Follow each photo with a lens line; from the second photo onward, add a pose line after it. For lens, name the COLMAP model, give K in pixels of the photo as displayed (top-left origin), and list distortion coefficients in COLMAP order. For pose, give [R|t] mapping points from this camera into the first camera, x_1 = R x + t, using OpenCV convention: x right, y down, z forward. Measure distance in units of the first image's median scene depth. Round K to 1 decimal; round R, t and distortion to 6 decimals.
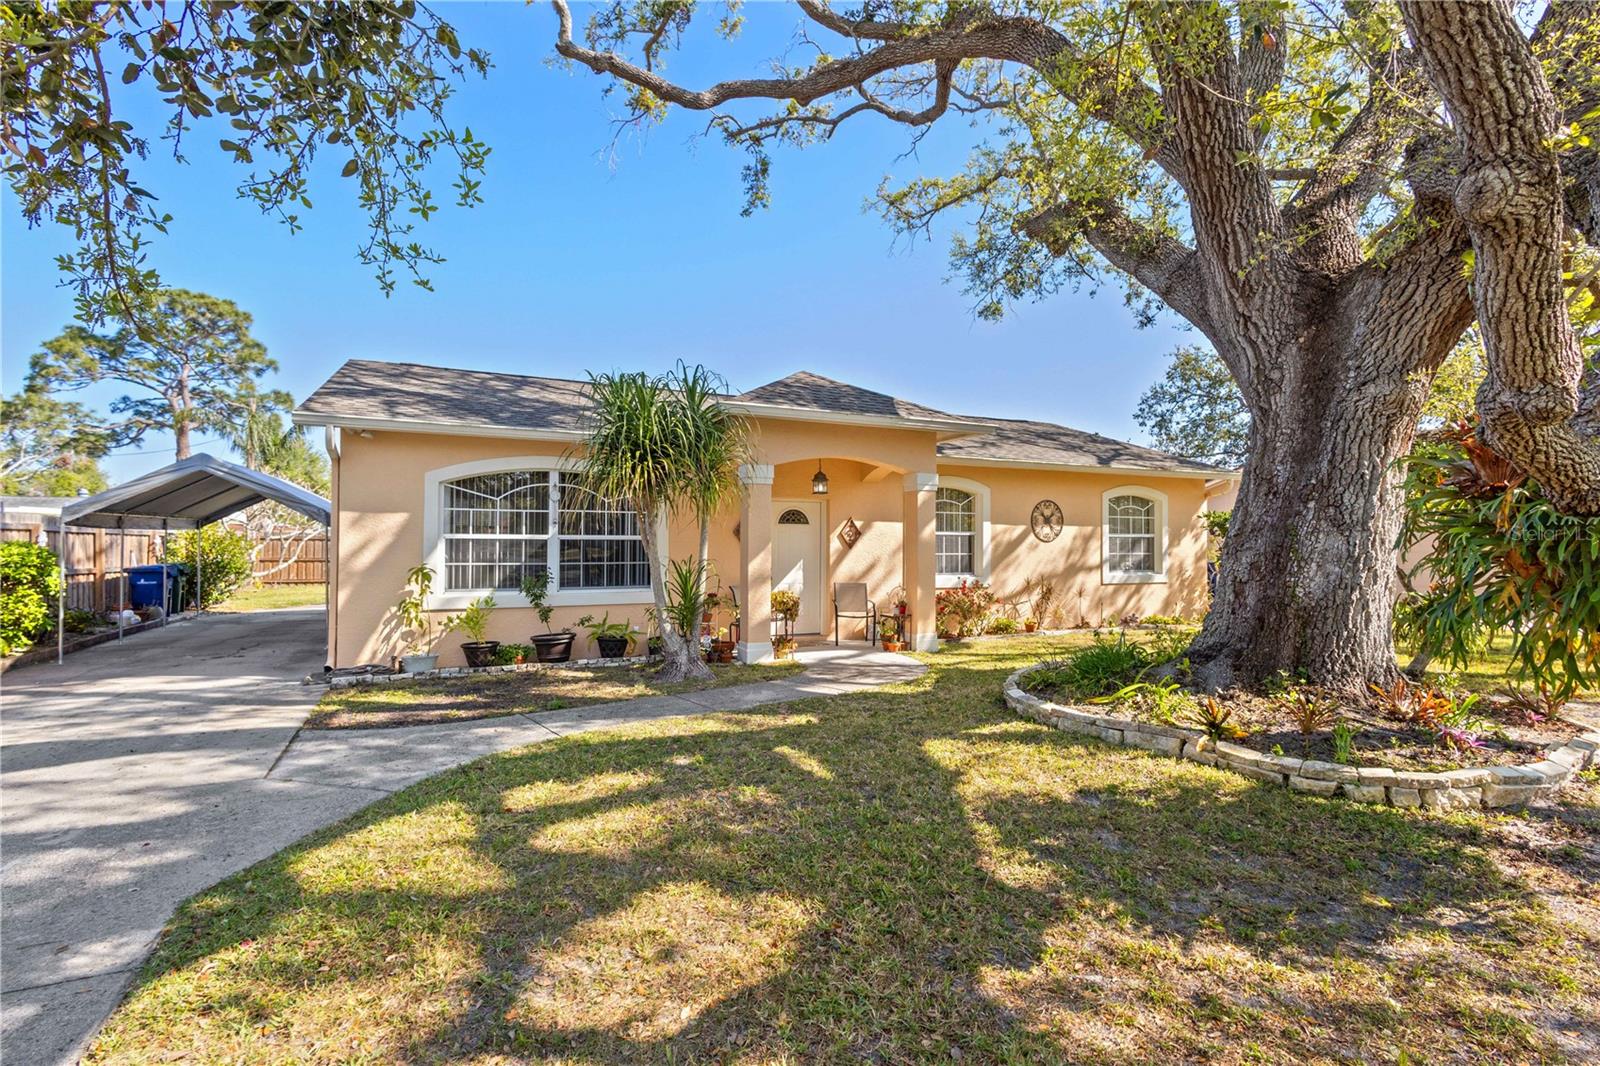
lens RADIAL K [[741.5, 0, 803.0], [0, 741.5, 533.6], [0, 0, 1]] dist [0.012302, -0.000215]
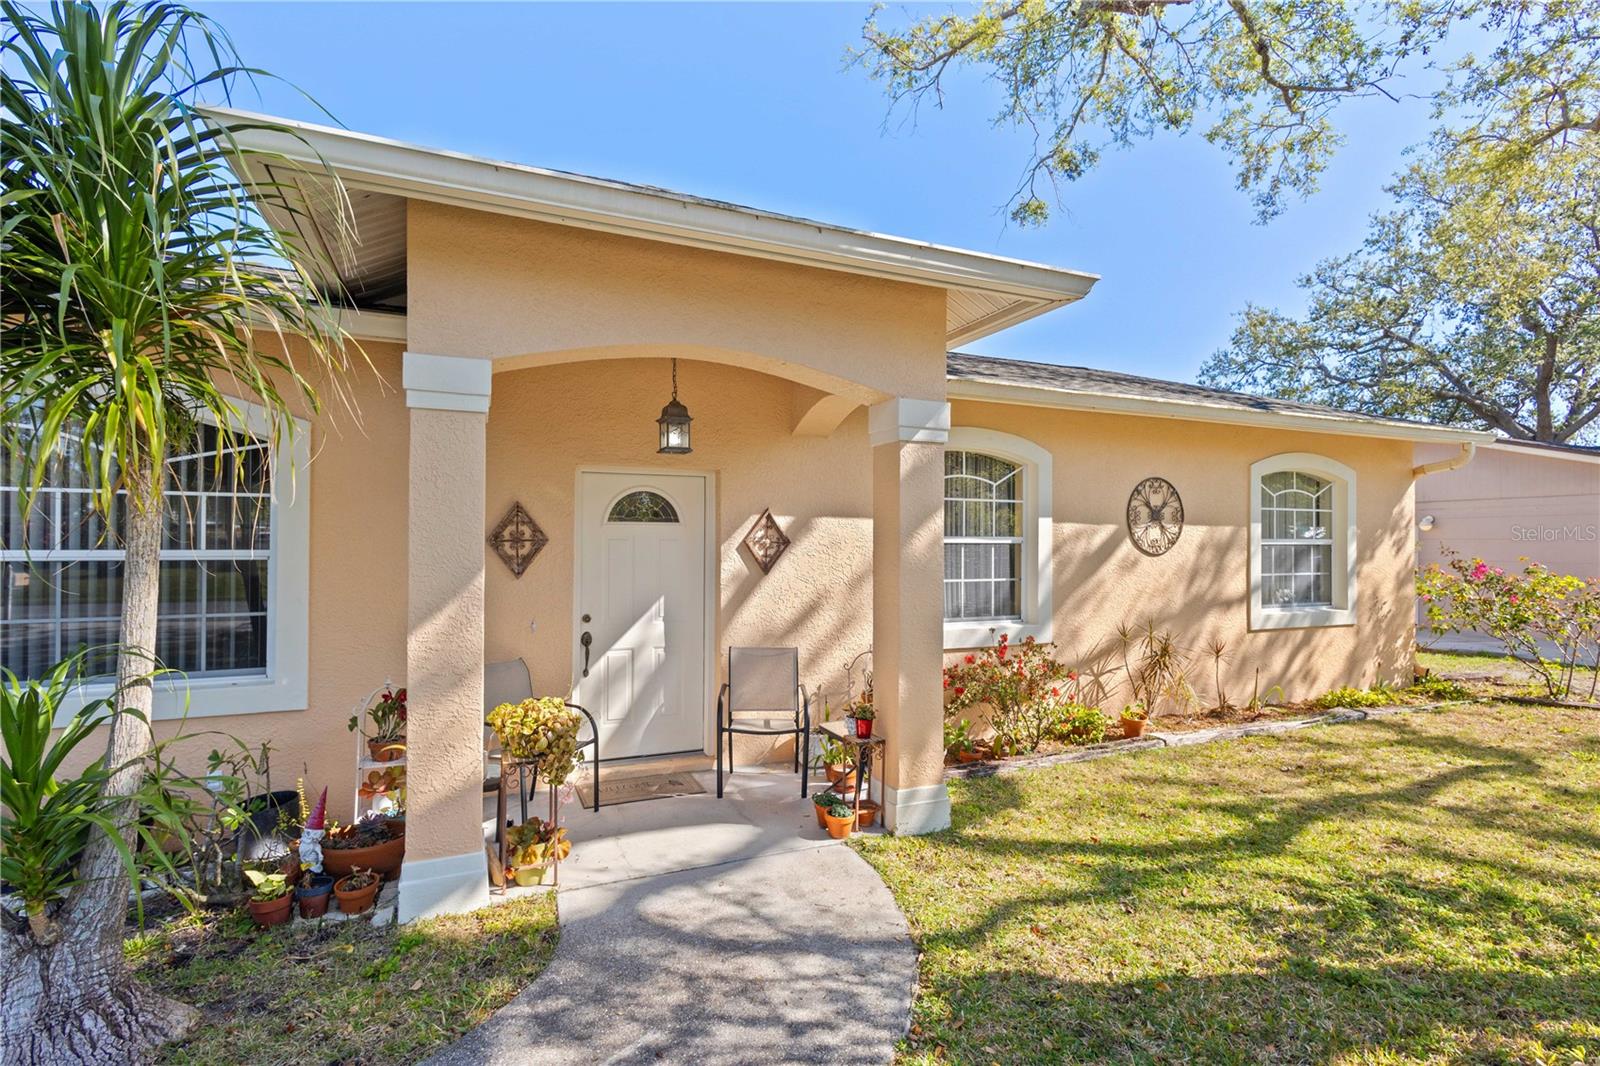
lens RADIAL K [[741.5, 0, 793.2], [0, 741.5, 535.2], [0, 0, 1]] dist [0.012302, -0.000215]
pose [[0.999517, 0.002110, -0.030994, 0.086643], [-0.001882, 0.999971, 0.007359, -0.007003], [0.031009, -0.007298, 0.999492, 0.468135]]
